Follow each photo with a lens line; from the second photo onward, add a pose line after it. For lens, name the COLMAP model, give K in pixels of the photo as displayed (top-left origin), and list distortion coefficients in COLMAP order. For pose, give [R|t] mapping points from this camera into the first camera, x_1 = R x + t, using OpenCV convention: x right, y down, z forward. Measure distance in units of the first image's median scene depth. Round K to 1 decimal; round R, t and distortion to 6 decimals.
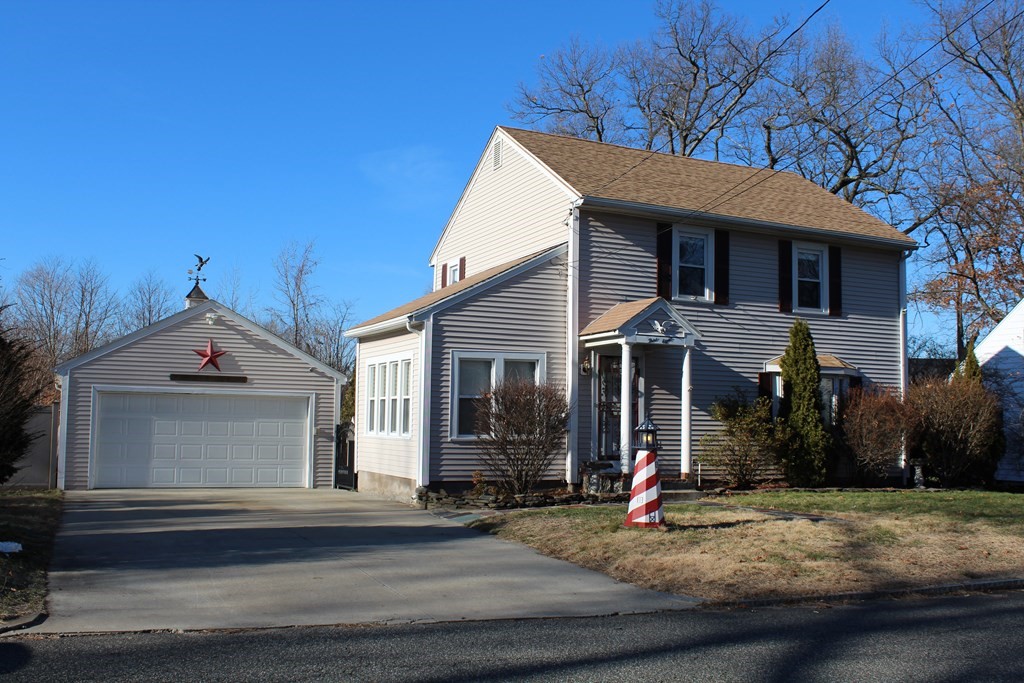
lens RADIAL K [[962.8, 0, 515.6], [0, 962.8, 345.4], [0, 0, 1]] dist [-0.072169, 0.000000]
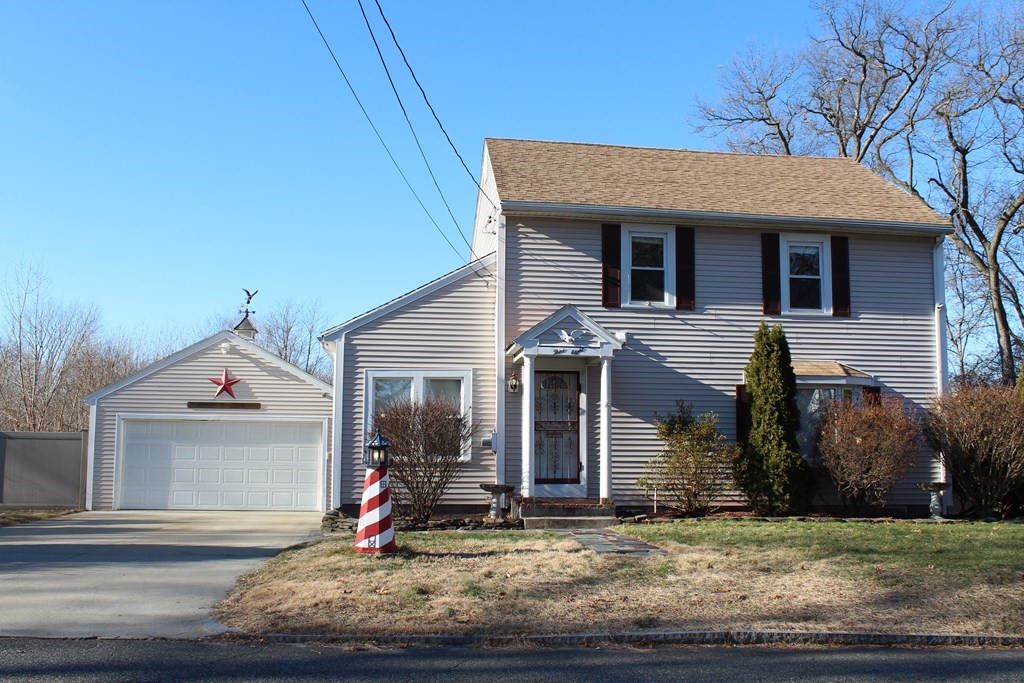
lens RADIAL K [[962.8, 0, 511.9], [0, 962.8, 345.8], [0, 0, 1]] dist [-0.072169, 0.000000]
pose [[0.956021, -0.039682, -0.290602, 0.322777], [0.030825, 0.998912, -0.034994, 0.017542], [0.291674, 0.024497, 0.956204, 0.099437]]
